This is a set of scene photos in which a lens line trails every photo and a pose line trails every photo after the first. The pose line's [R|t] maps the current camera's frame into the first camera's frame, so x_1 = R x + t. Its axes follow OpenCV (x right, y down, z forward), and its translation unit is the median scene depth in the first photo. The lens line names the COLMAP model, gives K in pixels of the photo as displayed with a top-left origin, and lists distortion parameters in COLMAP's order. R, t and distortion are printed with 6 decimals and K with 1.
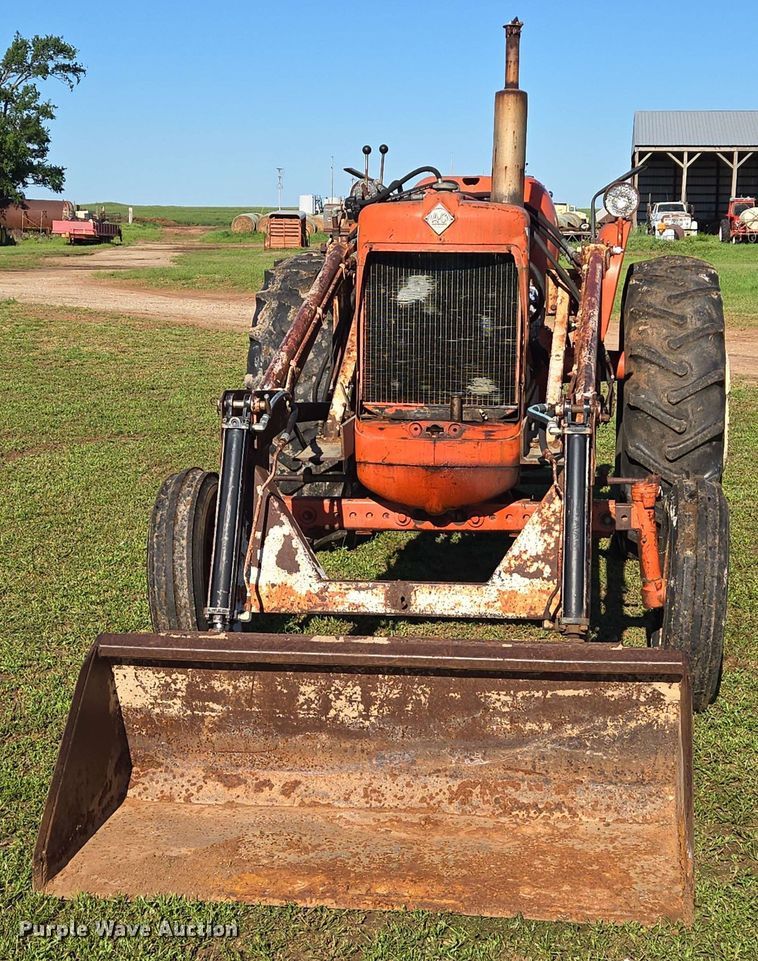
lens RADIAL K [[1526.0, 0, 381.0], [0, 1526.0, 484.2], [0, 0, 1]] dist [0.060535, 0.000000]
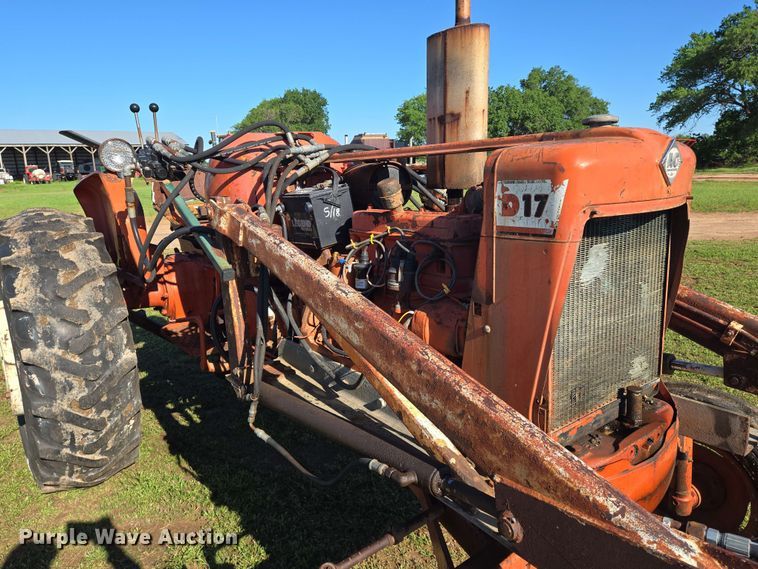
lens RADIAL K [[528.3, 0, 380.6], [0, 528.3, 280.7], [0, 0, 1]] dist [0.051662, -0.015096]
pose [[0.703407, -0.176965, 0.688406, -0.253545], [0.156994, 0.983272, 0.092351, -0.181615], [-0.693233, 0.043115, 0.719423, 1.020248]]
